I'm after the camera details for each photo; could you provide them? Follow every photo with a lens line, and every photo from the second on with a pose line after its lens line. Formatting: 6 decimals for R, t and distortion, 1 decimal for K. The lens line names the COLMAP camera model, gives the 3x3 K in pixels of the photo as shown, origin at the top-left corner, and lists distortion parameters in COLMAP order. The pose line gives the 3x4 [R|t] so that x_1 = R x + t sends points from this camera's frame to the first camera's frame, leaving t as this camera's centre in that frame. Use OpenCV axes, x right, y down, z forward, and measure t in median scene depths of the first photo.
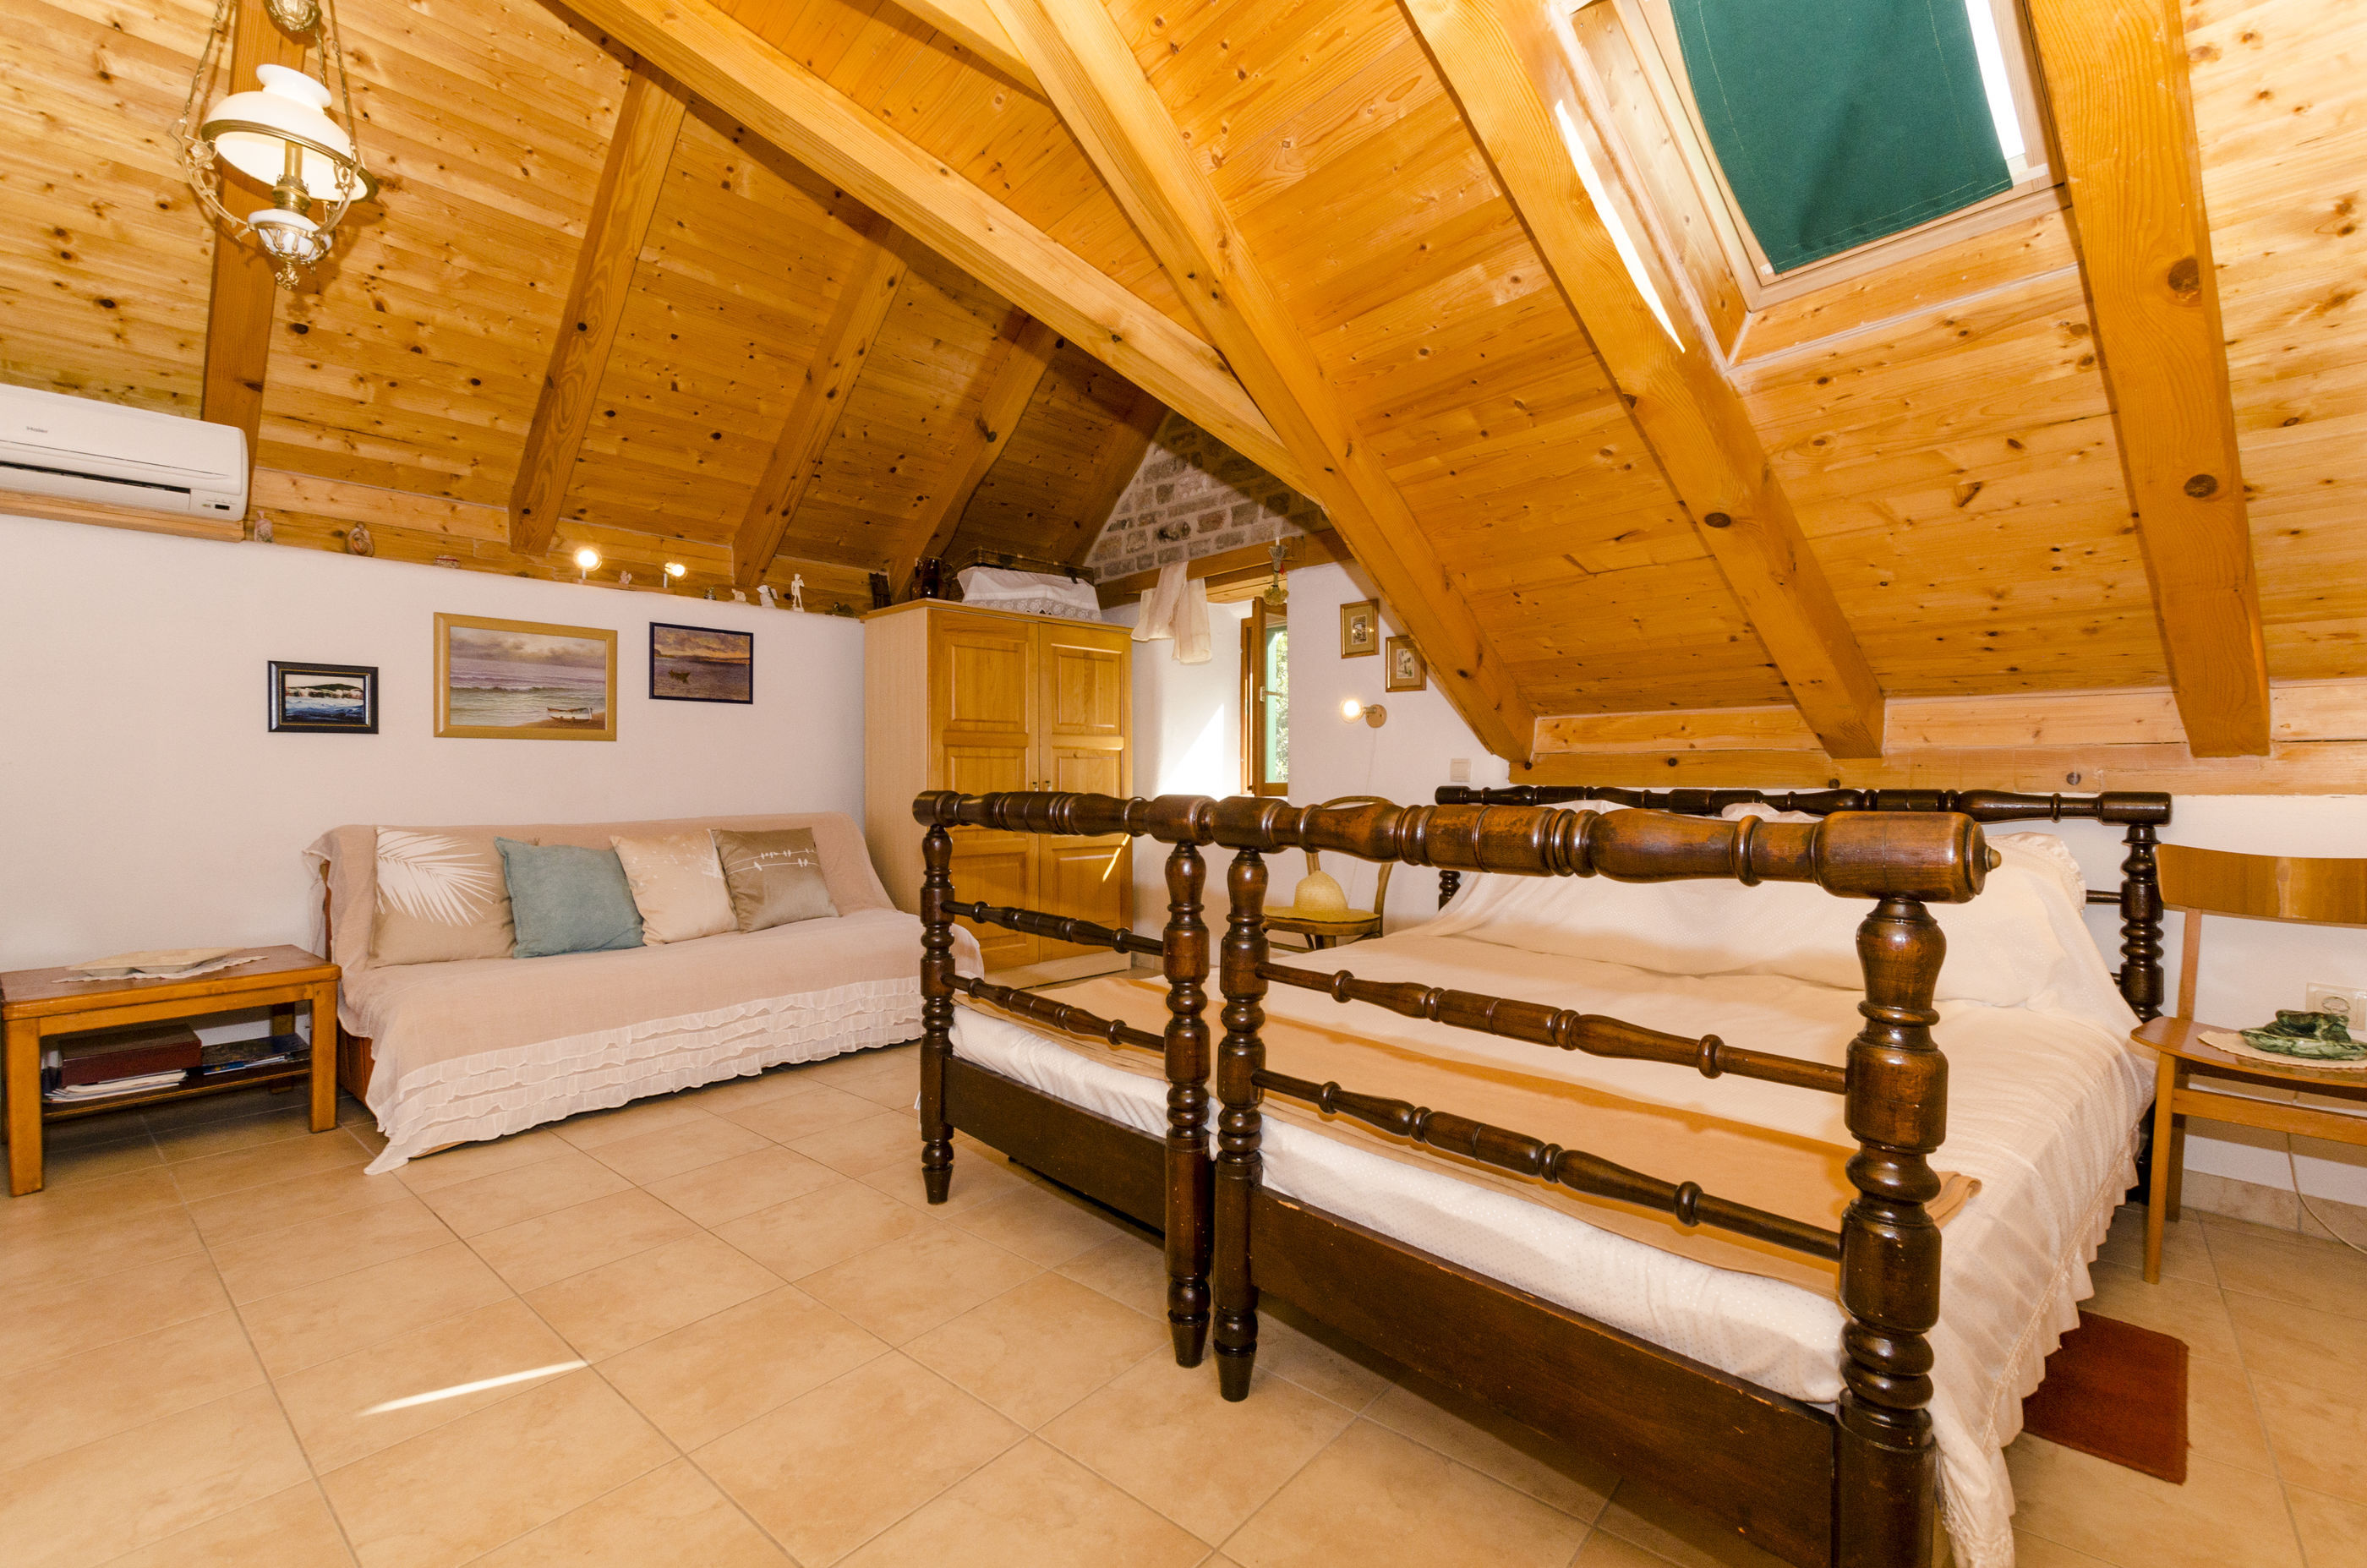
lens RADIAL K [[1036.8, 0, 1183.0], [0, 1036.8, 773.0], [0, 0, 1]] dist [0.009884, -0.000052]
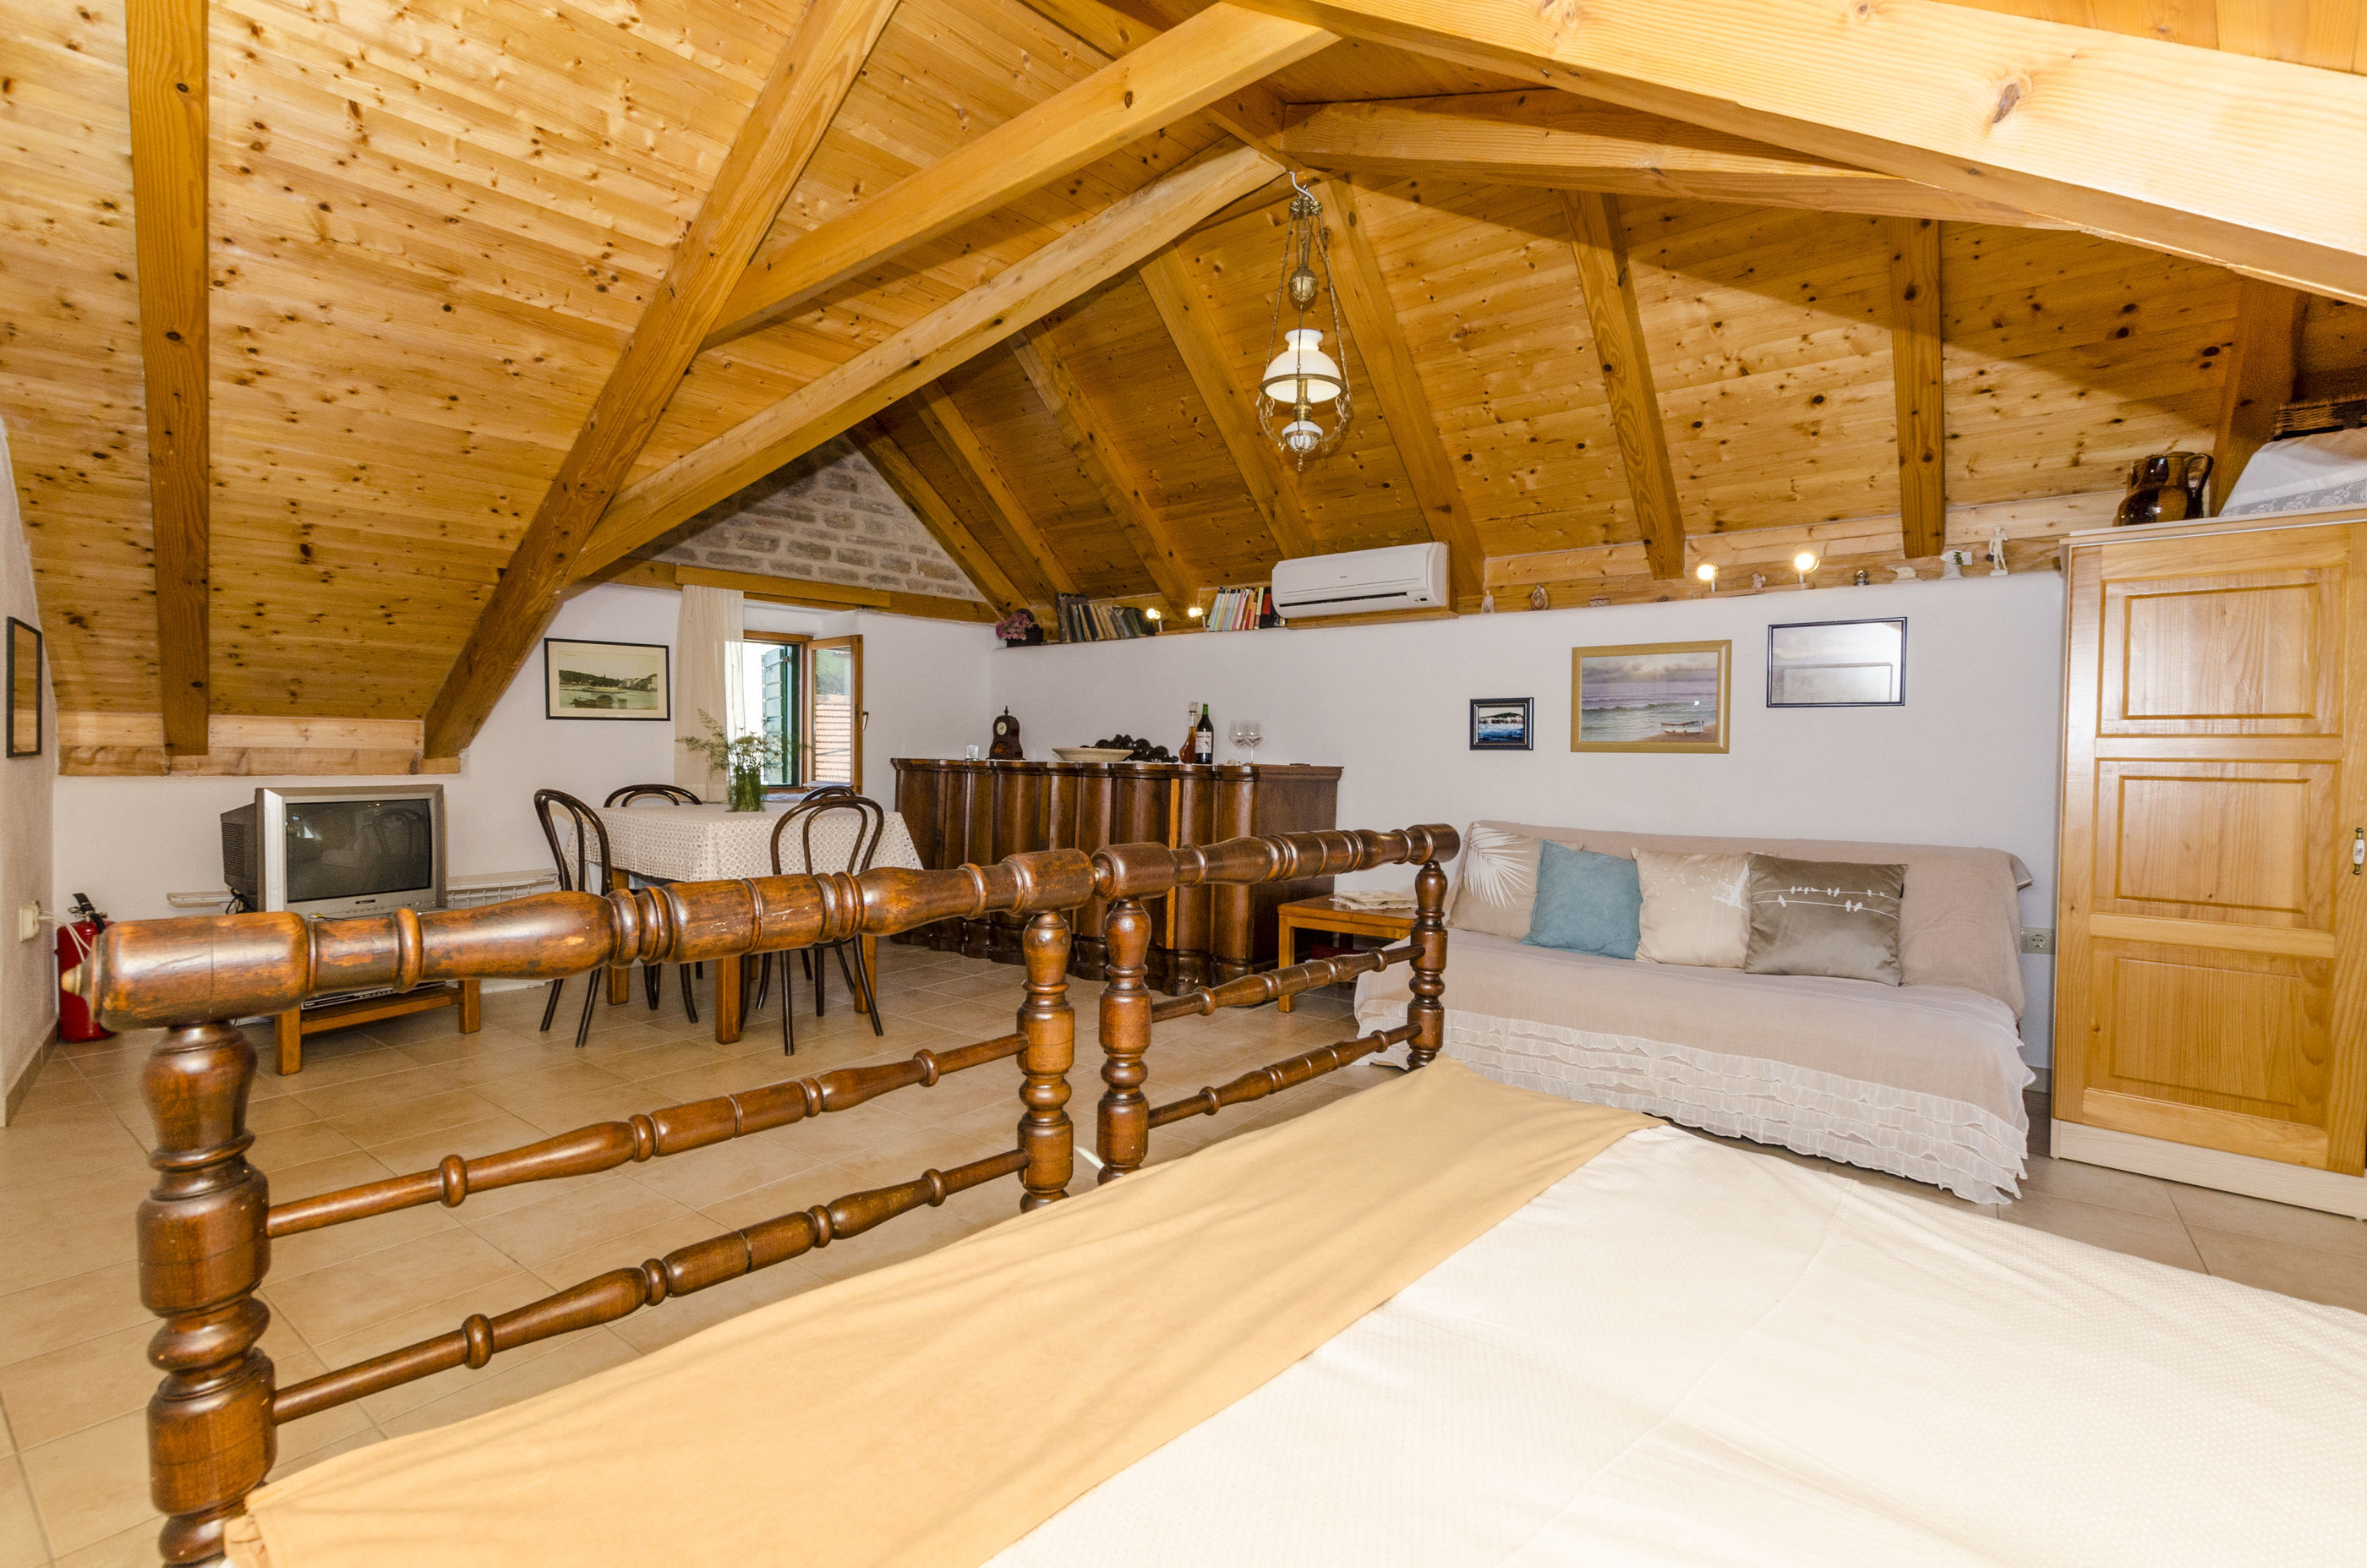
lens RADIAL K [[1036.8, 0, 1183.0], [0, 1036.8, 773.0], [0, 0, 1]] dist [0.009884, -0.000052]
pose [[0.063949, 0.019070, -0.997771, 0.504235], [-0.013307, 0.999745, 0.018255, -0.030306], [0.997864, 0.012110, 0.064186, 0.550575]]
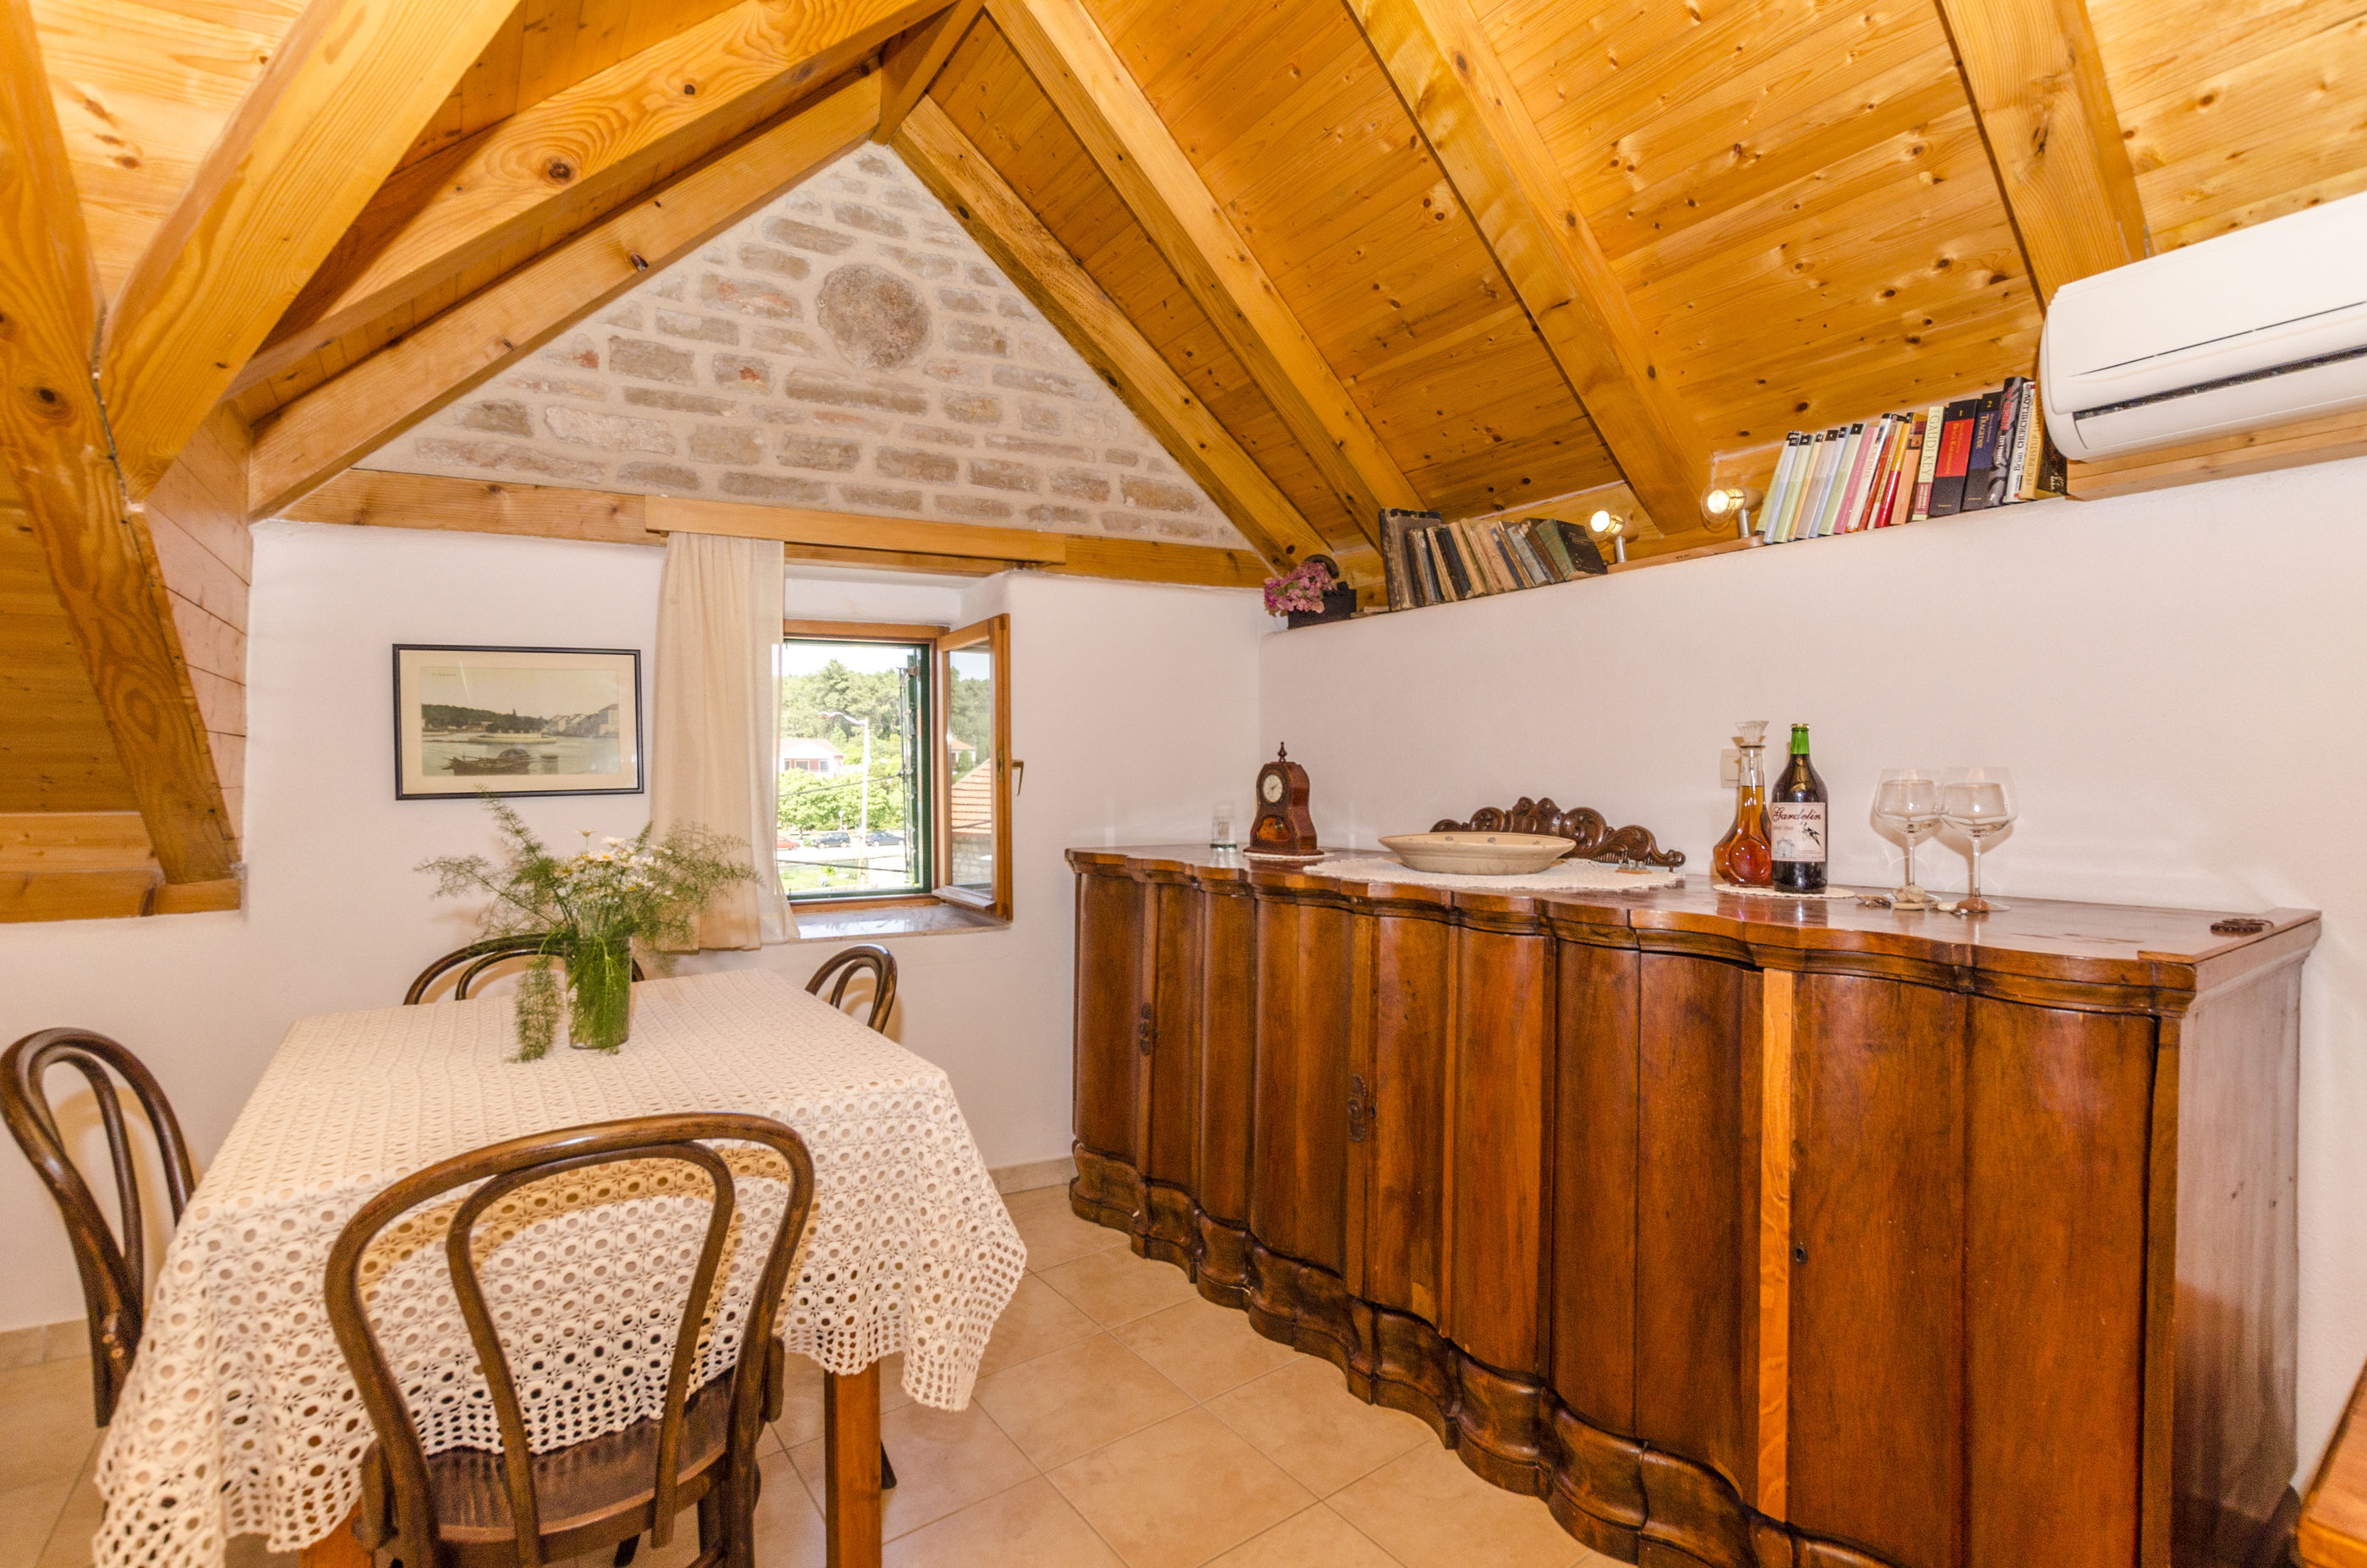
lens RADIAL K [[1071.3, 0, 1186.5], [0, 1071.3, 771.1], [0, 0, 1]] dist [-0.000064, -0.006300]
pose [[-0.234212, -0.000541, -0.972185, -0.430866], [0.008600, 0.999960, -0.002629, -0.083830], [0.972147, -0.008976, -0.234198, 0.491485]]
